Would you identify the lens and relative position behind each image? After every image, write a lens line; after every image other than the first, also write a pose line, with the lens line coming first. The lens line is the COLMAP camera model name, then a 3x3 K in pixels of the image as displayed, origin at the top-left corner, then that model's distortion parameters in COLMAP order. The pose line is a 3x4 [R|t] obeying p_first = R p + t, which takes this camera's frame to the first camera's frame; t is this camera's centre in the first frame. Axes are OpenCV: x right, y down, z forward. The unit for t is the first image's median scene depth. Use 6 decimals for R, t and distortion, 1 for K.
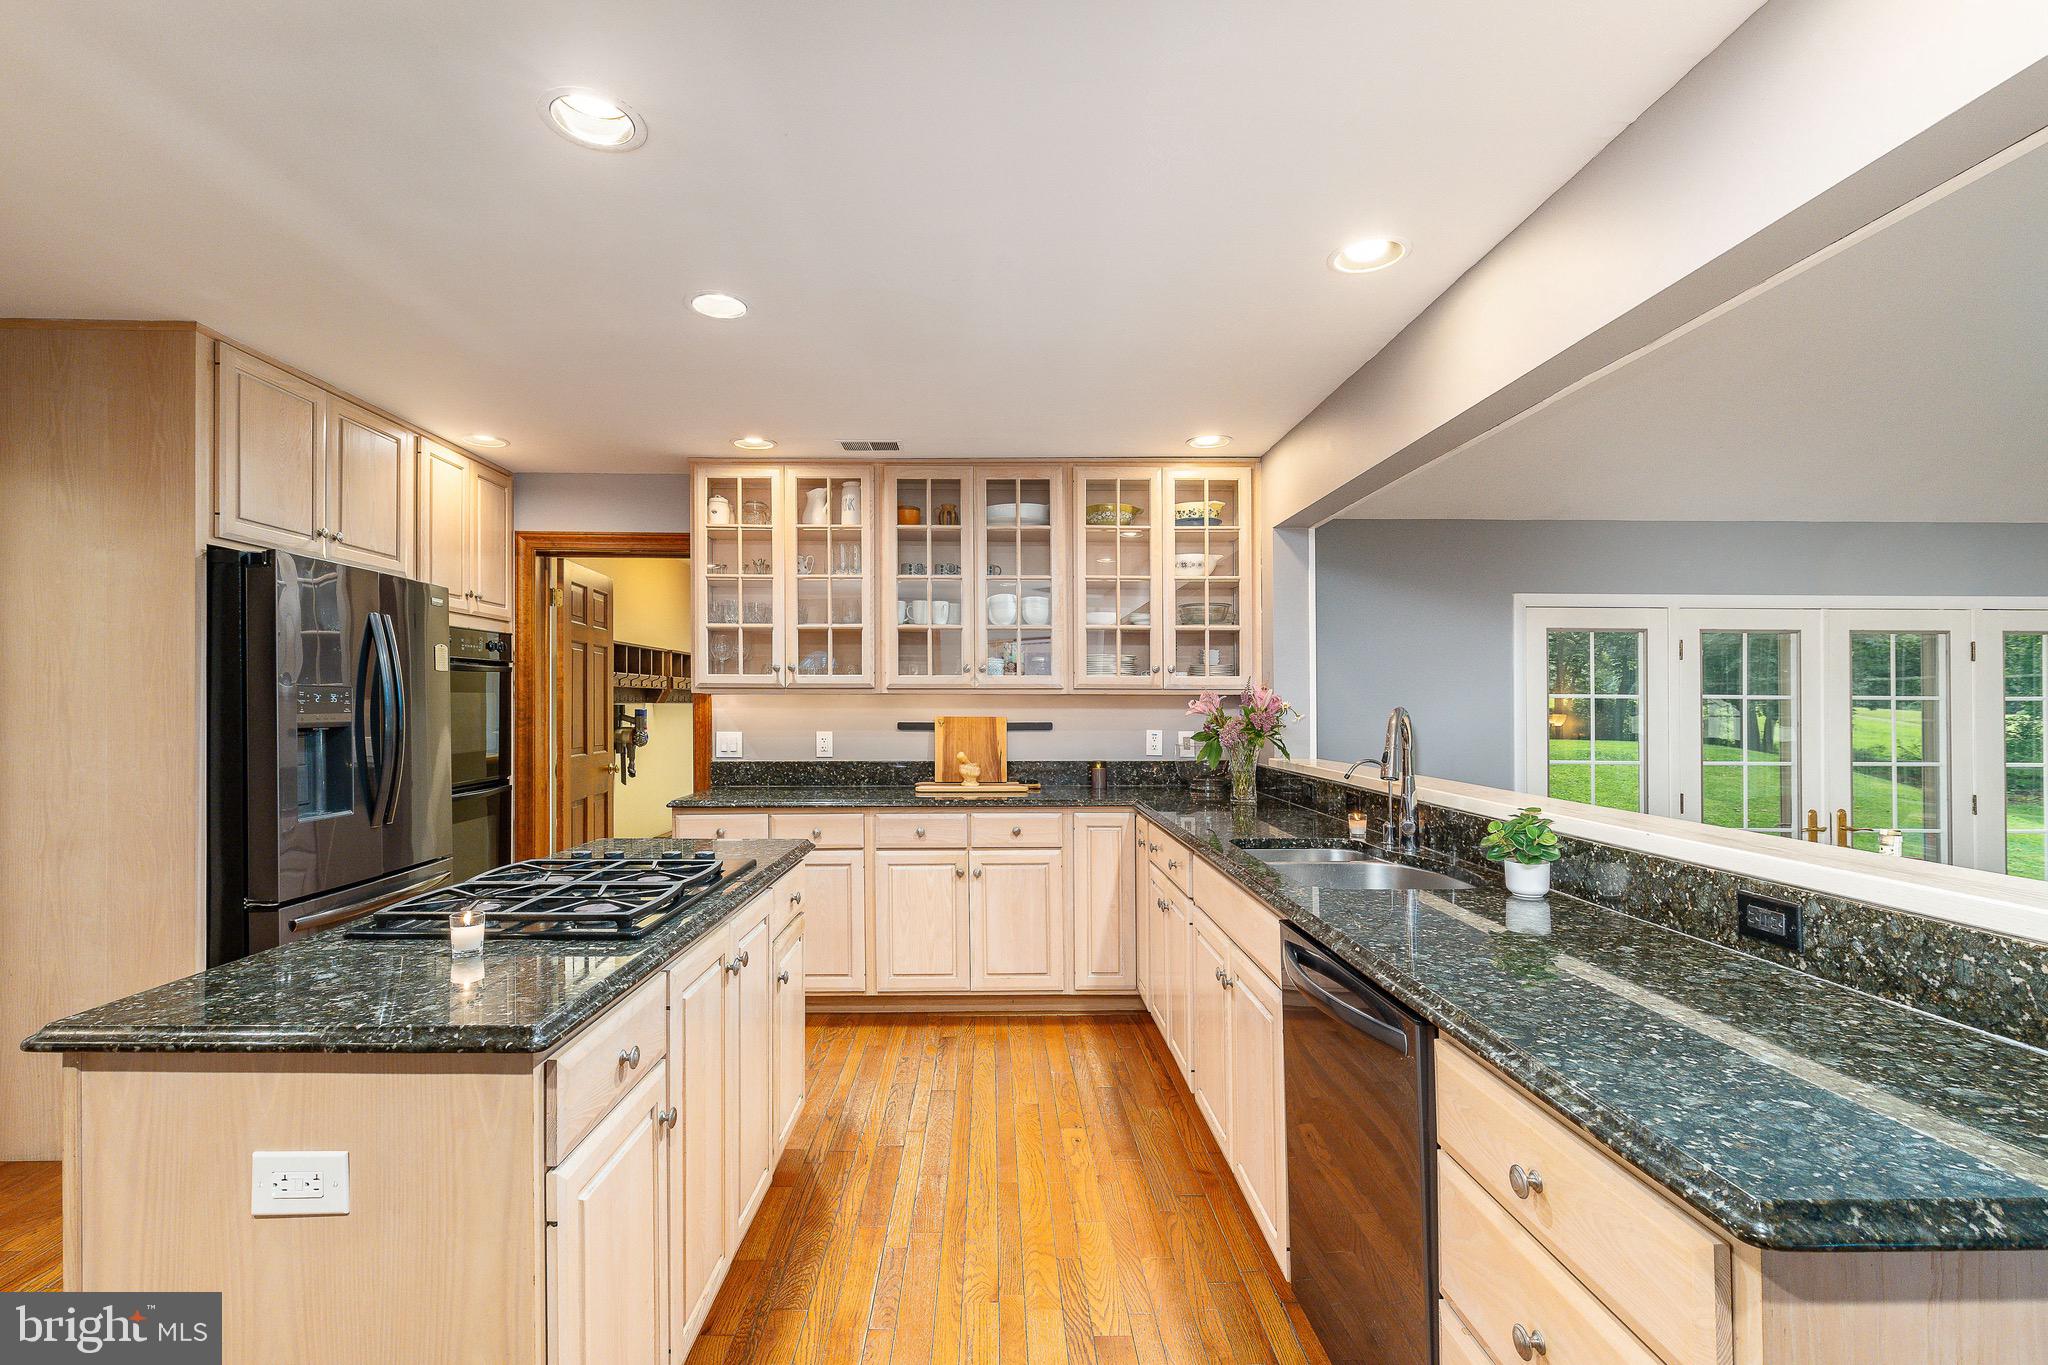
lens RADIAL K [[914.9, 0, 1013.4], [0, 914.9, 701.2], [0, 0, 1]] dist [0.005499, 0.000785]
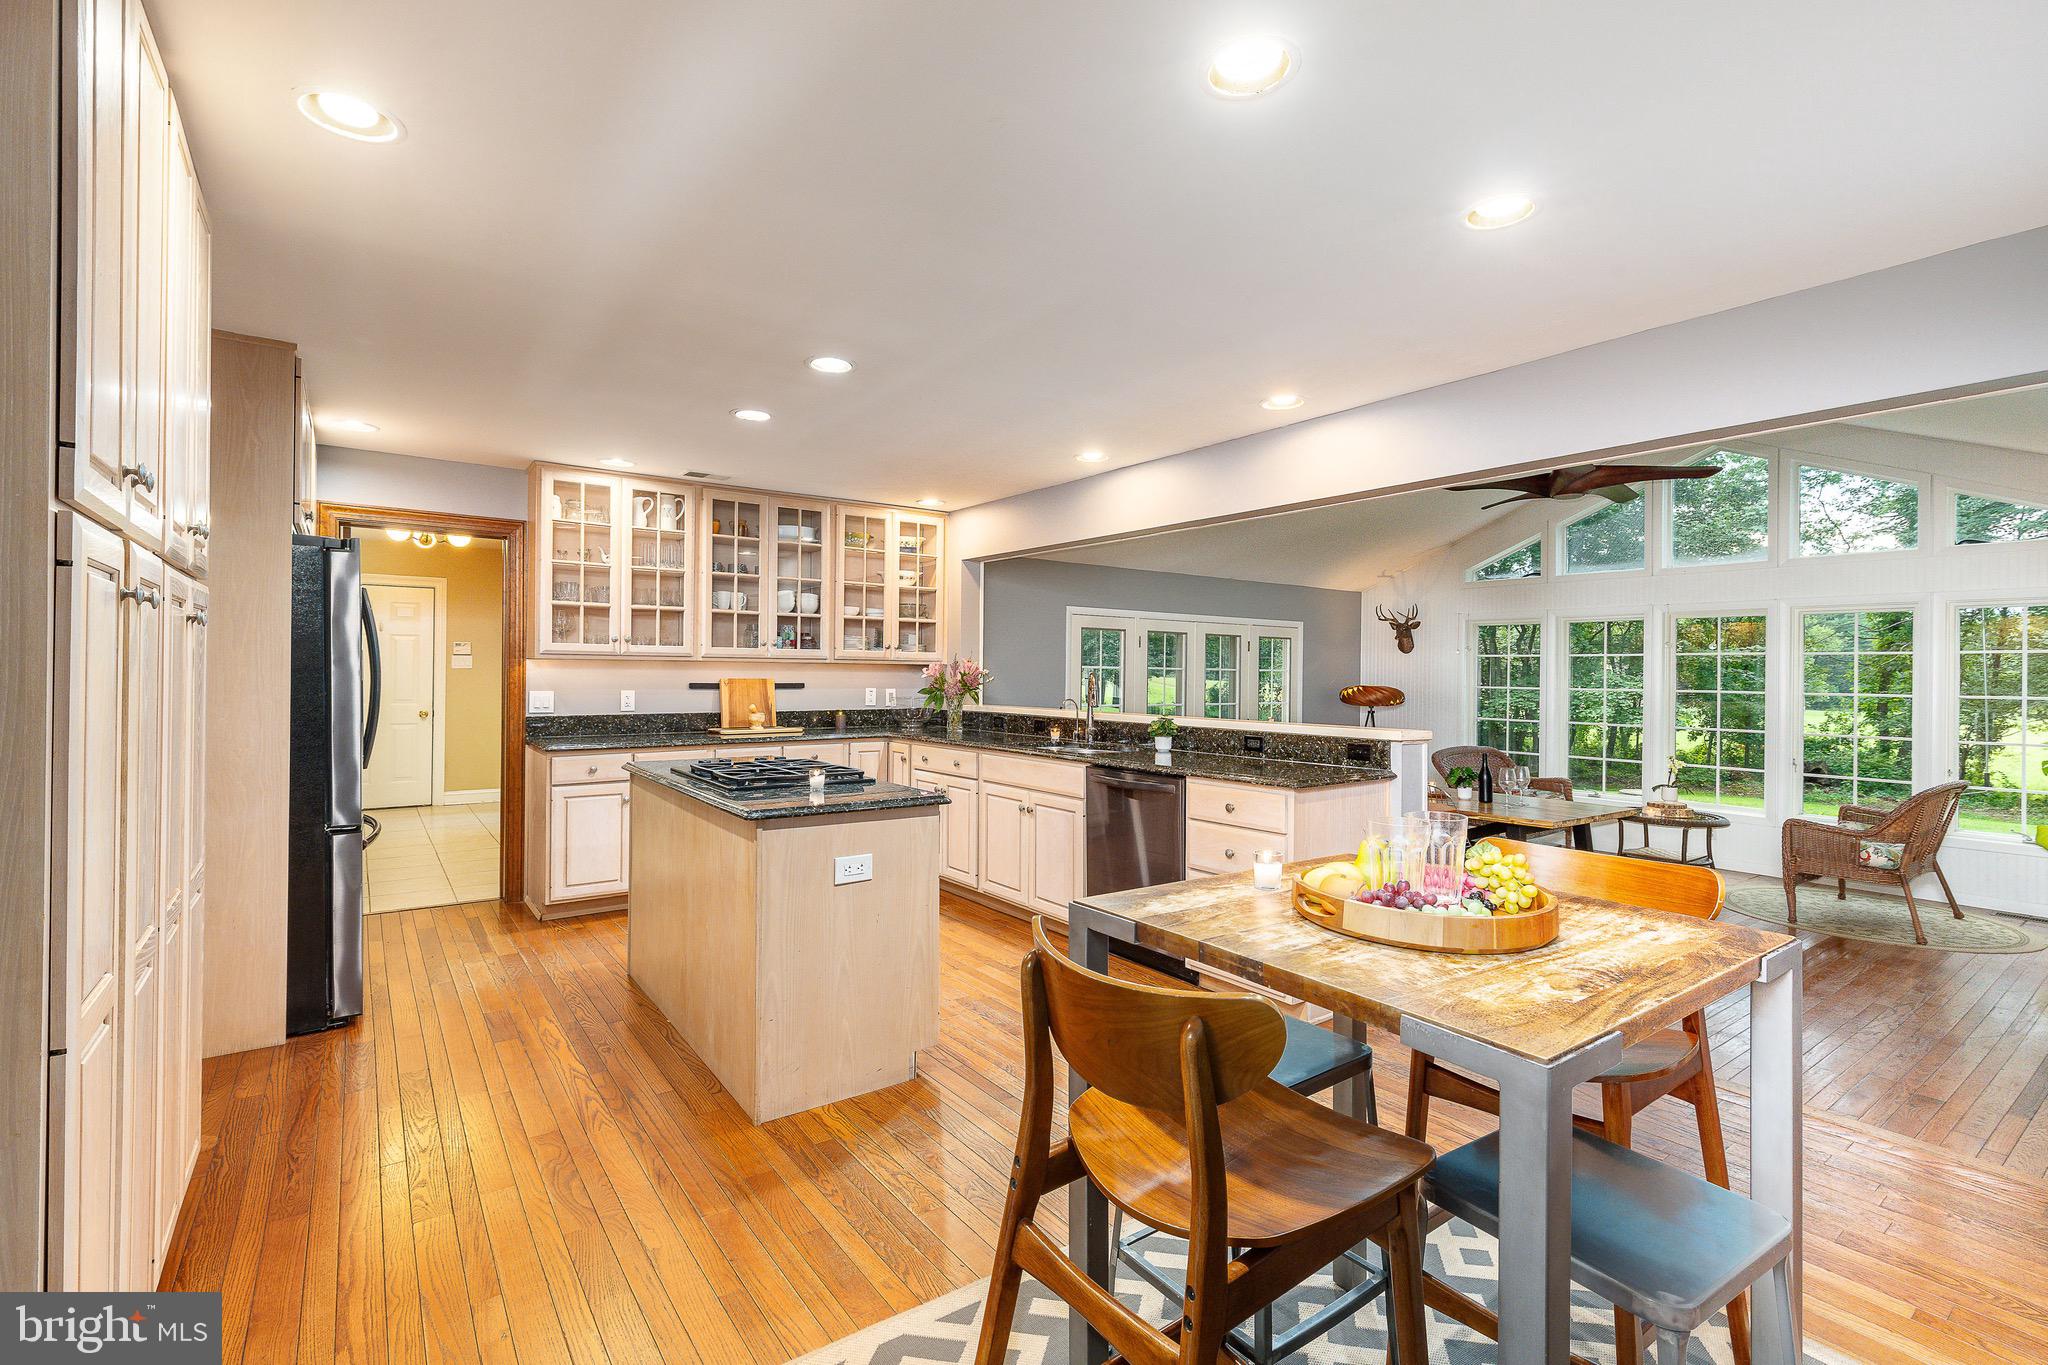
lens RADIAL K [[914.9, 0, 1036.2], [0, 914.9, 672.3], [0, 0, 1]] dist [0.005499, 0.000785]
pose [[0.809452, 0.005801, 0.587158, -0.519718], [-0.007694, 0.999970, 0.000727, 0.003691], [-0.587136, -0.005106, 0.809472, -0.343139]]
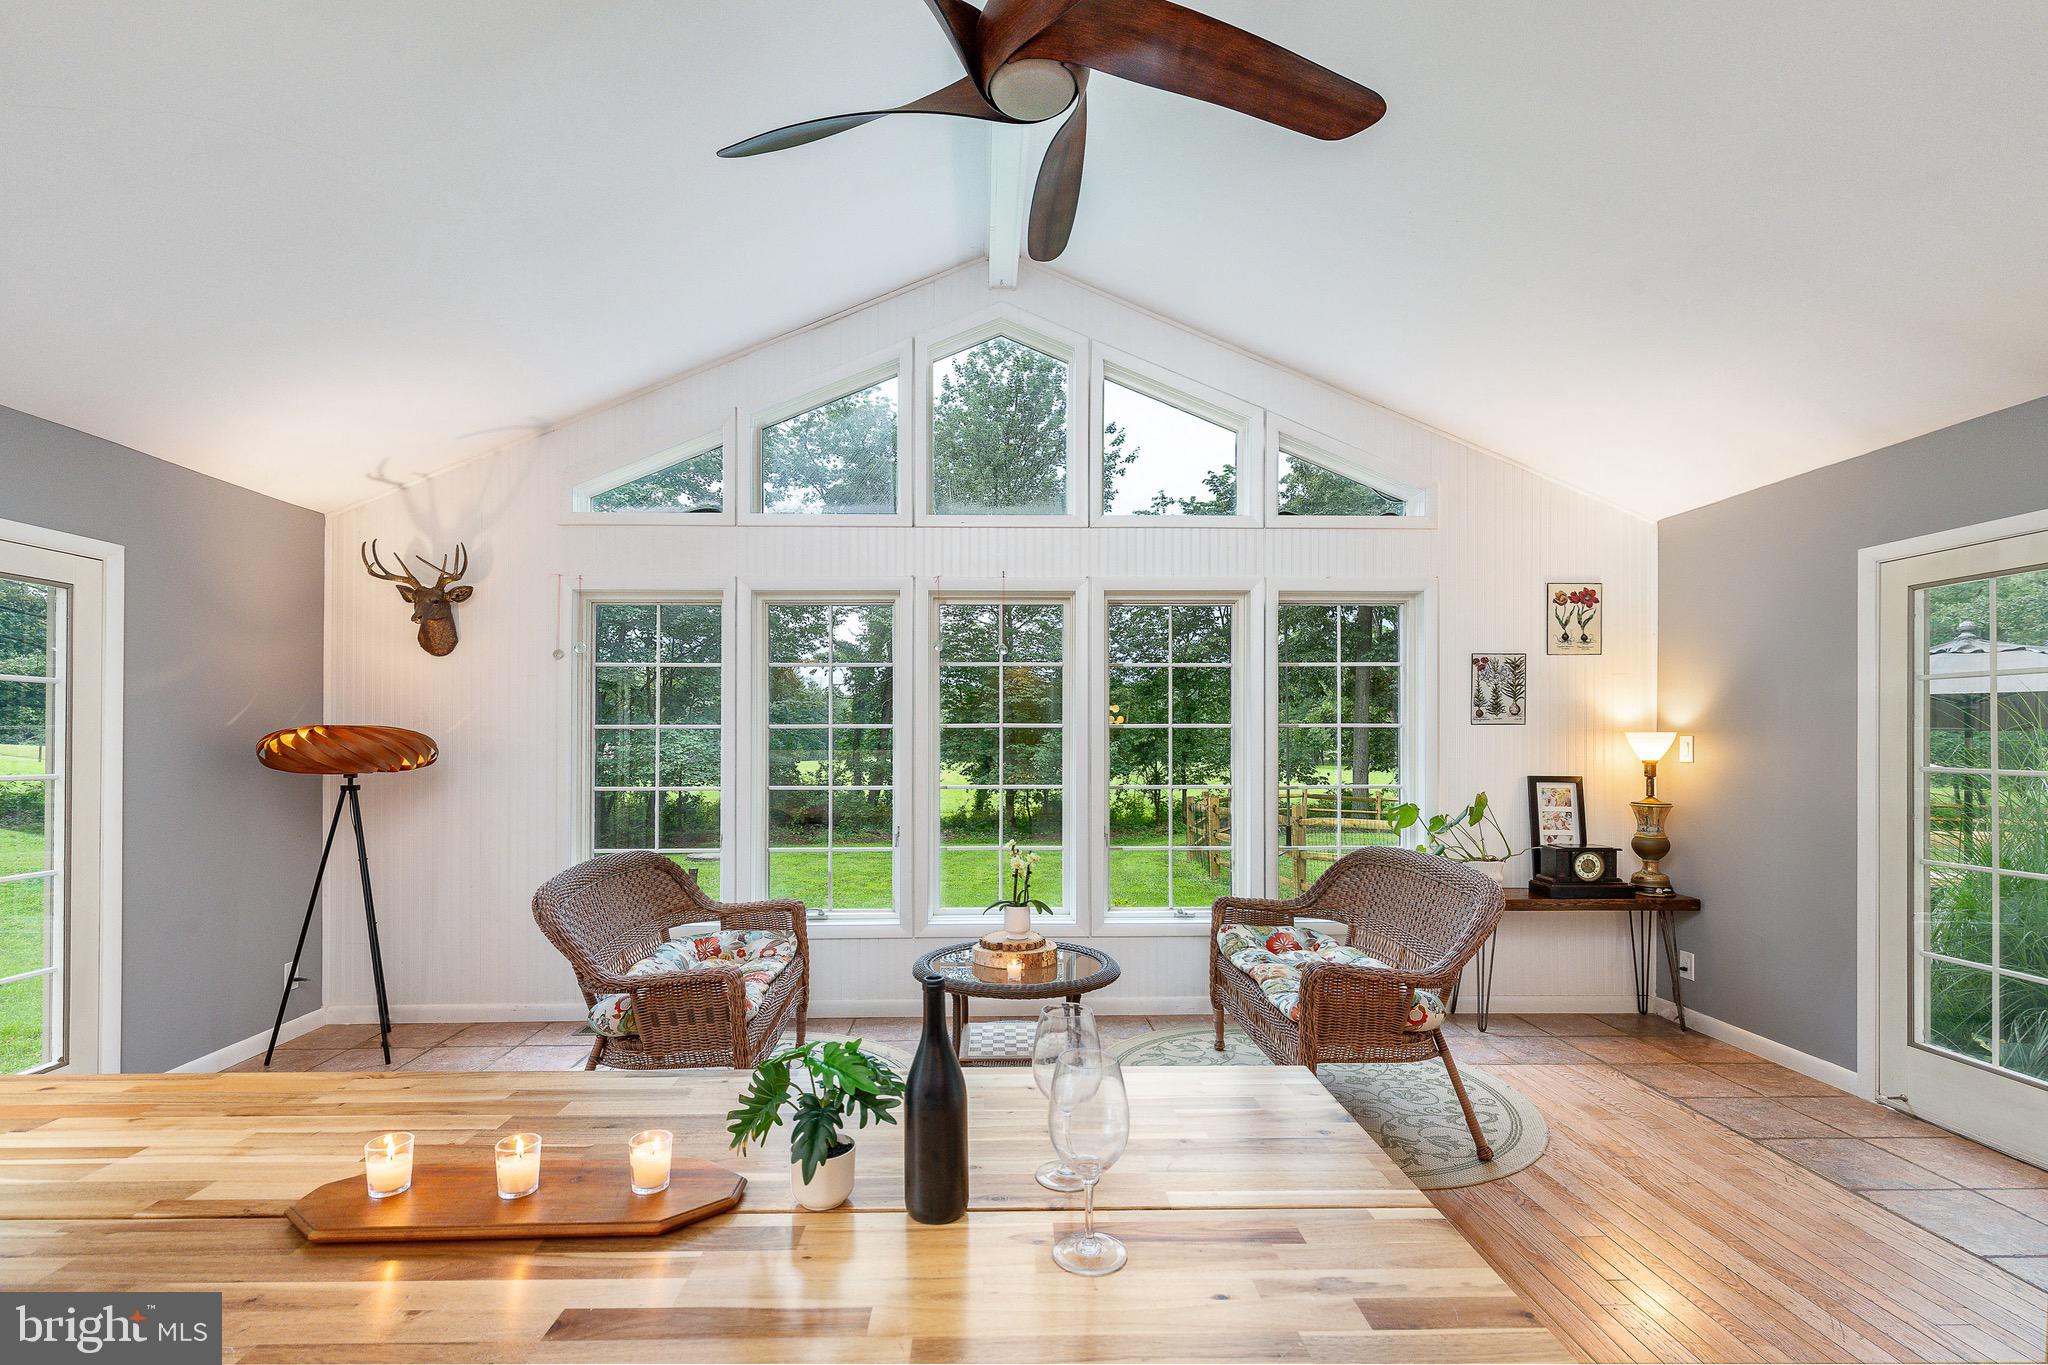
lens RADIAL K [[914.9, 0, 980.9], [0, 914.9, 723.4], [0, 0, 1]] dist [0.005499, 0.000785]
pose [[-0.004733, 0.007691, 0.999959, 0.551984], [0.000040, 0.999970, -0.007690, 0.038404], [-0.999989, 0.000003, -0.004734, 0.372278]]
